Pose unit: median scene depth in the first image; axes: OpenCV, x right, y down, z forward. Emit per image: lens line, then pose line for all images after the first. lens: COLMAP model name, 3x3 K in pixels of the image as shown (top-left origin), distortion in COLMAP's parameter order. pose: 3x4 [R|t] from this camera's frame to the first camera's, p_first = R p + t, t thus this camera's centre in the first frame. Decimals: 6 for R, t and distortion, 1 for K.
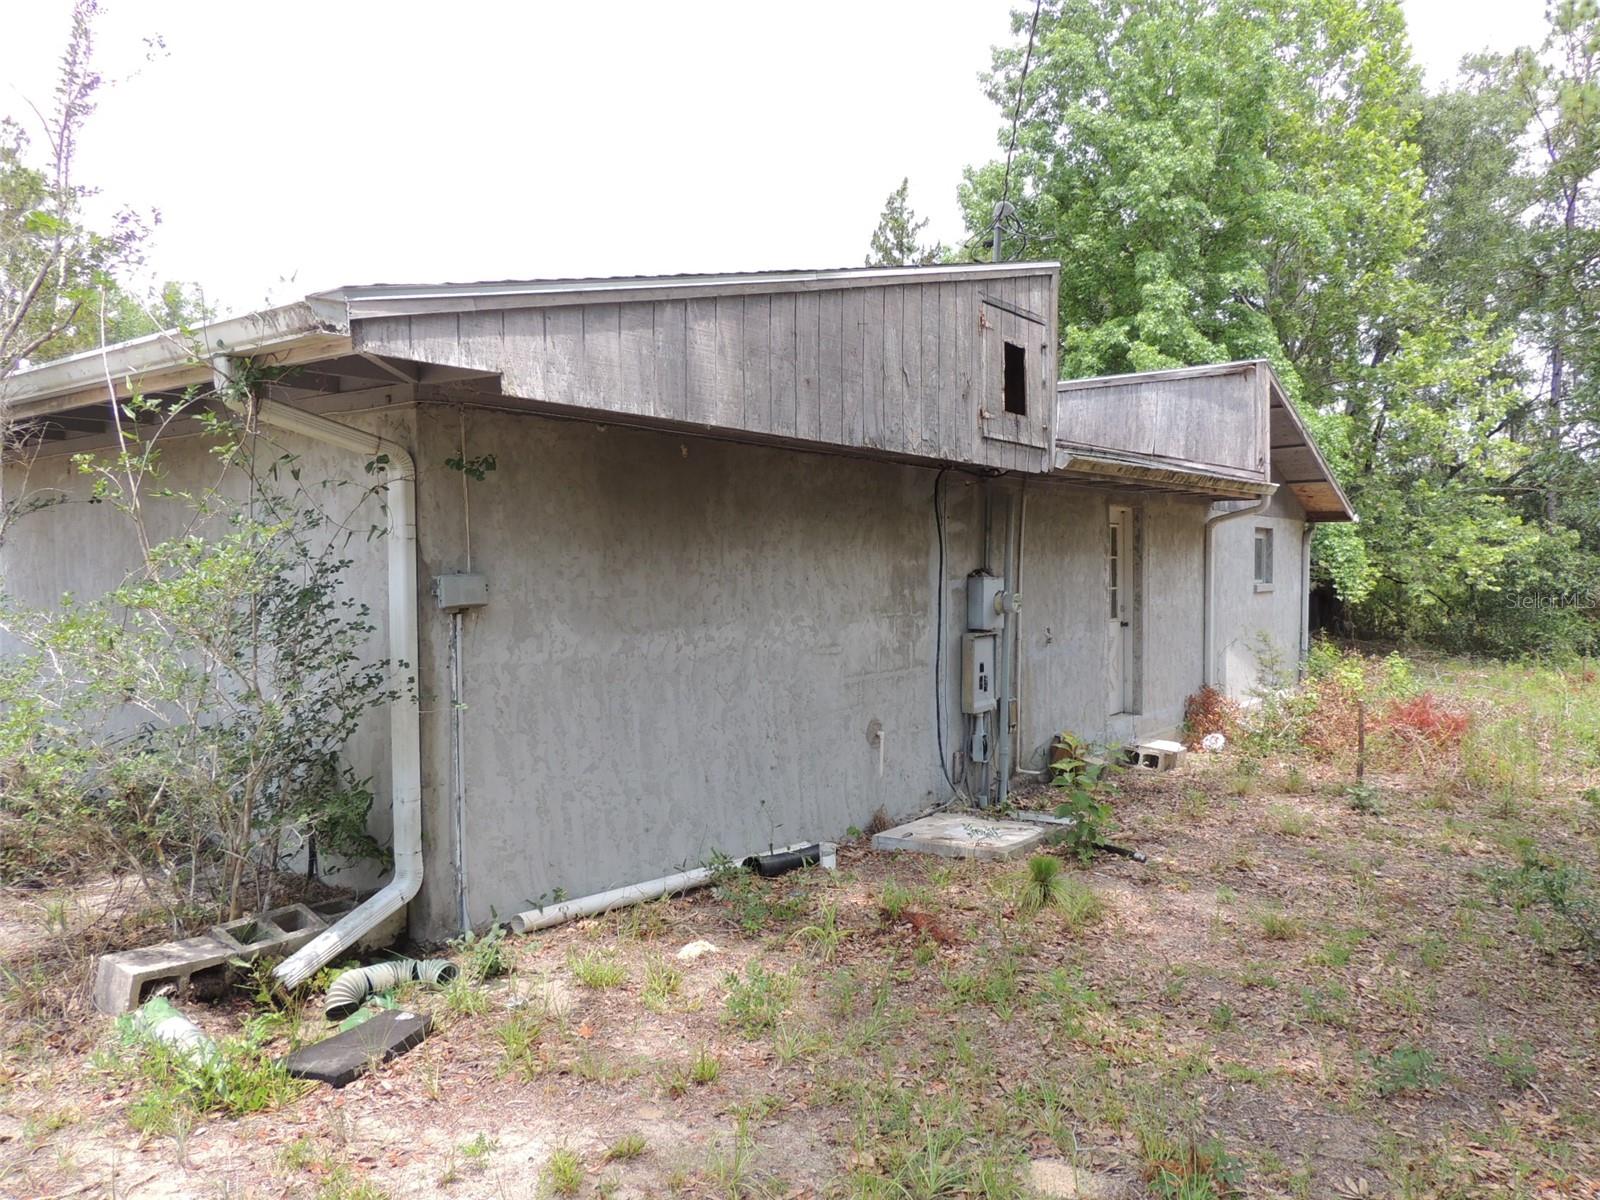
lens RADIAL K [[1131.8, 0, 802.2], [0, 1131.8, 604.7], [0, 0, 1]] dist [-0.041751, 0.006783]
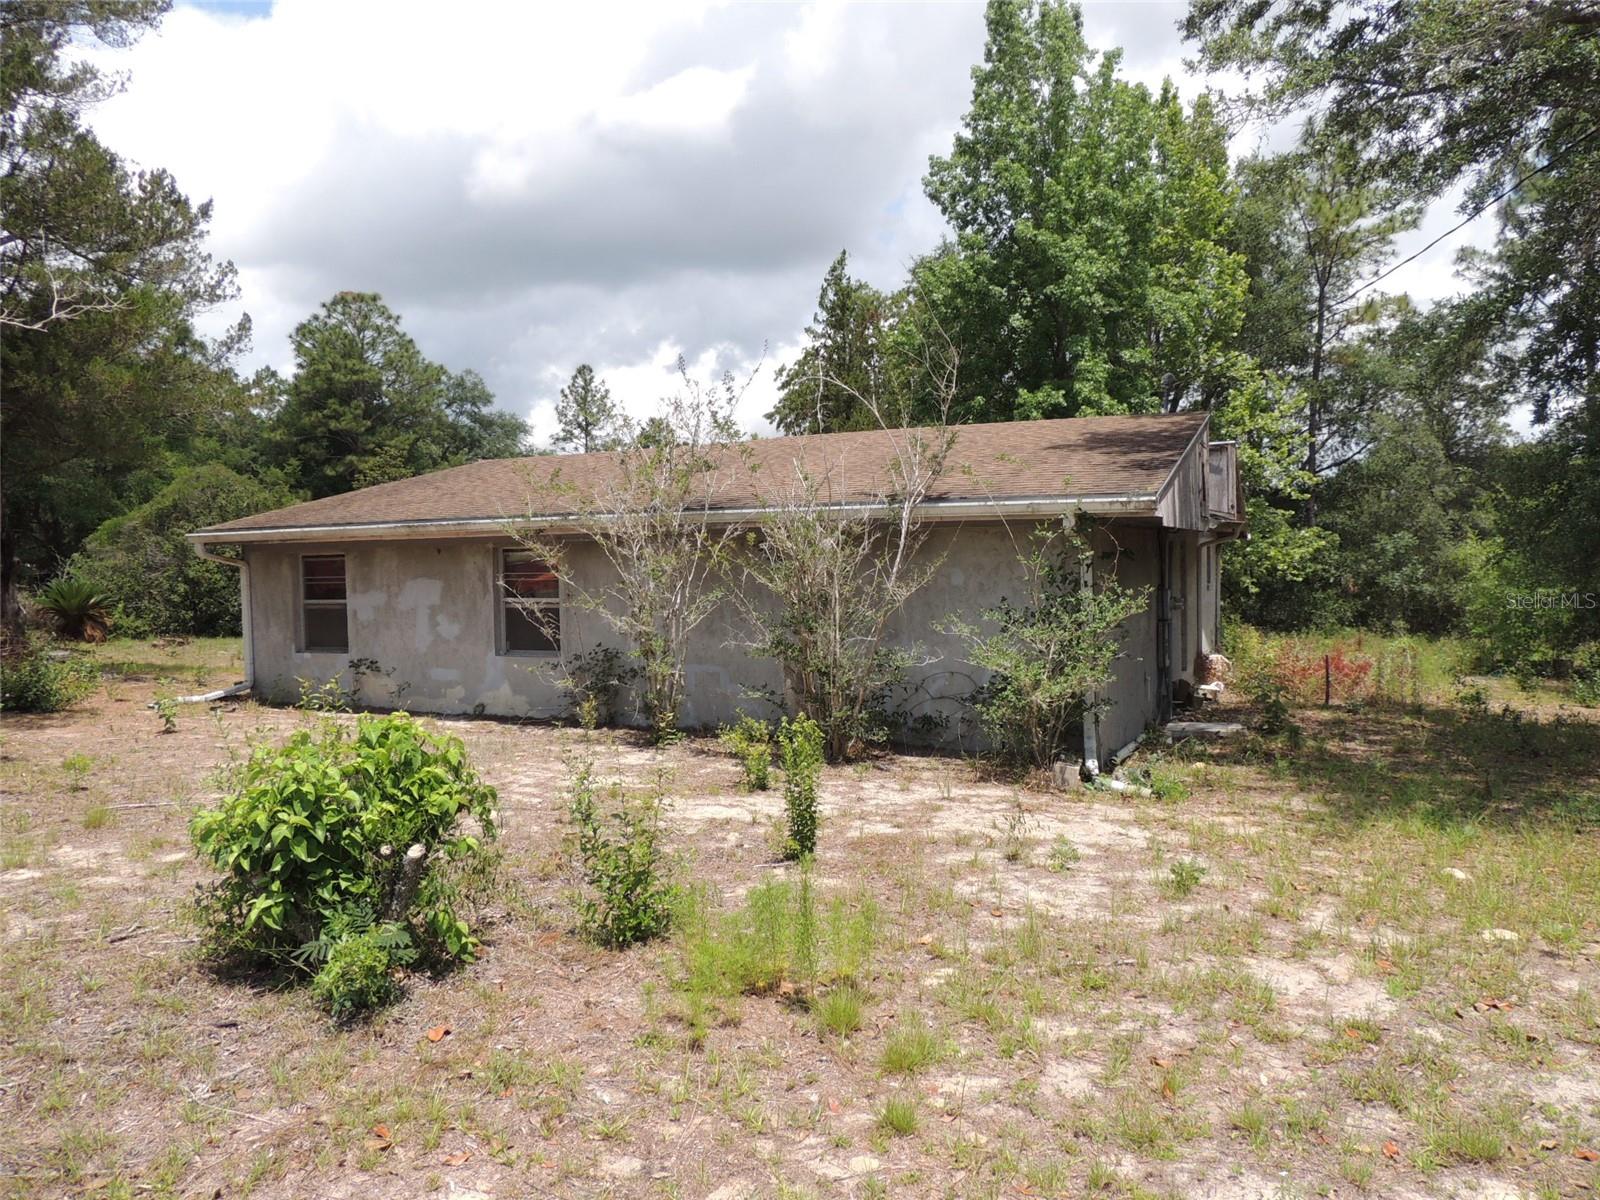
lens RADIAL K [[1131.8, 0, 797.9], [0, 1131.8, 598.1], [0, 0, 1]] dist [-0.041751, 0.006783]
pose [[0.975226, -0.025121, 0.219782, -0.286791], [0.025176, 0.999680, 0.002550, -0.011064], [-0.219776, 0.003046, 0.975546, -0.212990]]
